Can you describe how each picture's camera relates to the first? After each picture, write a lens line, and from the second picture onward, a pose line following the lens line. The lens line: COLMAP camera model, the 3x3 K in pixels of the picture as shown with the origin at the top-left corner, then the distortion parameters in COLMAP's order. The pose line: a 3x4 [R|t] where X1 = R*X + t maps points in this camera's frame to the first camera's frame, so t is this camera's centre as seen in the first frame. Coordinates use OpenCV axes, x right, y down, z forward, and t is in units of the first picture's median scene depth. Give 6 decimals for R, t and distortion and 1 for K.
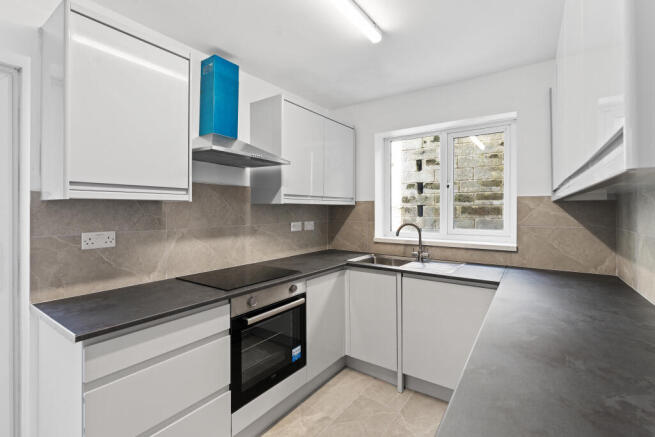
lens RADIAL K [[303.7, 0, 328.0], [0, 303.7, 210.2], [0, 0, 1]] dist [-0.001569, -0.000140]
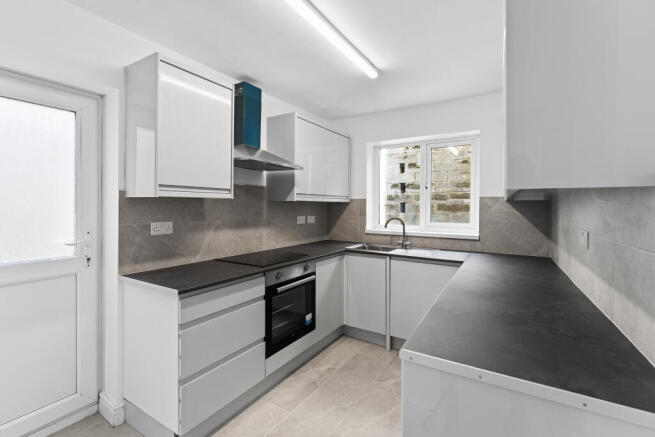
lens RADIAL K [[299.8, 0, 327.0], [0, 299.8, 207.4], [0, 0, 1]] dist [0.000775, 0.000029]
pose [[0.998390, 0.006784, 0.056324, -0.092910], [-0.006970, 0.999971, 0.003112, 0.000419], [-0.056301, -0.003499, 0.998408, -0.234809]]
